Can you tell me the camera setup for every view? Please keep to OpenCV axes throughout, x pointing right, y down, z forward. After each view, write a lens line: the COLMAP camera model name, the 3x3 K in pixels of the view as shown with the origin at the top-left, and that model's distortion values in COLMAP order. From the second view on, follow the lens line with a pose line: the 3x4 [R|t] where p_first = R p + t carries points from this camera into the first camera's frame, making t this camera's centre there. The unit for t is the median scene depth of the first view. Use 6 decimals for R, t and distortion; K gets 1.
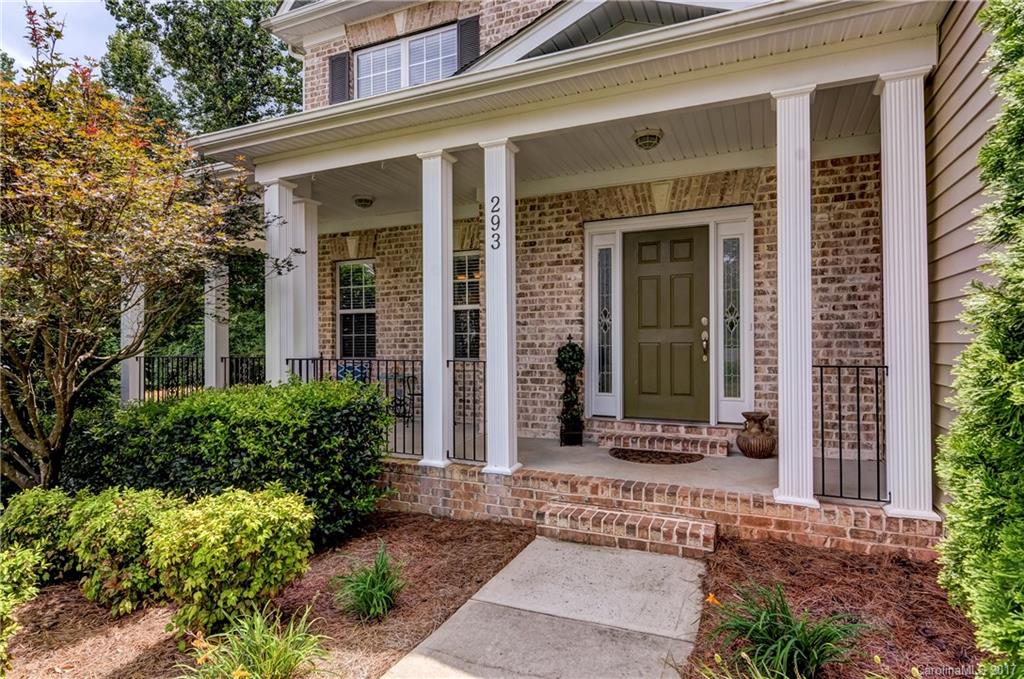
lens RADIAL K [[541.2, 0, 512.0], [0, 541.2, 339.5], [0, 0, 1]] dist [0.017897, 0.000158]
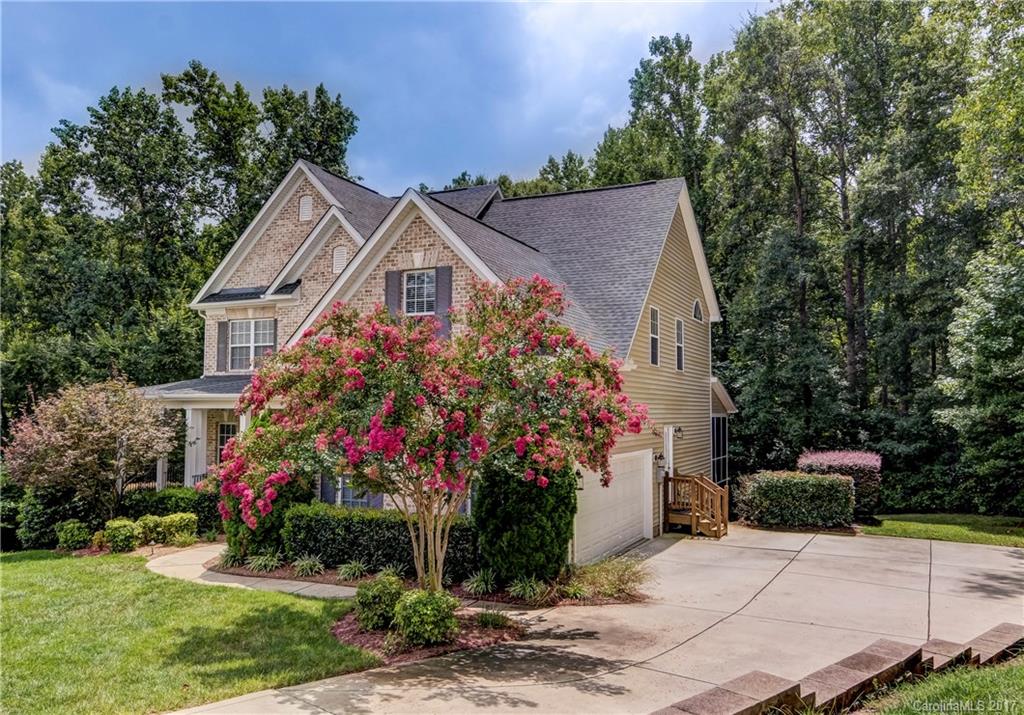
lens RADIAL K [[797.4, 0, 512.0], [0, 797.4, 357.5], [0, 0, 1]] dist [0.001344, 0.004704]
pose [[0.999898, 0.005122, -0.013345, 1.296735], [-0.005863, 0.998409, -0.056087, -0.361583], [0.013037, 0.056160, 0.998337, -3.152867]]
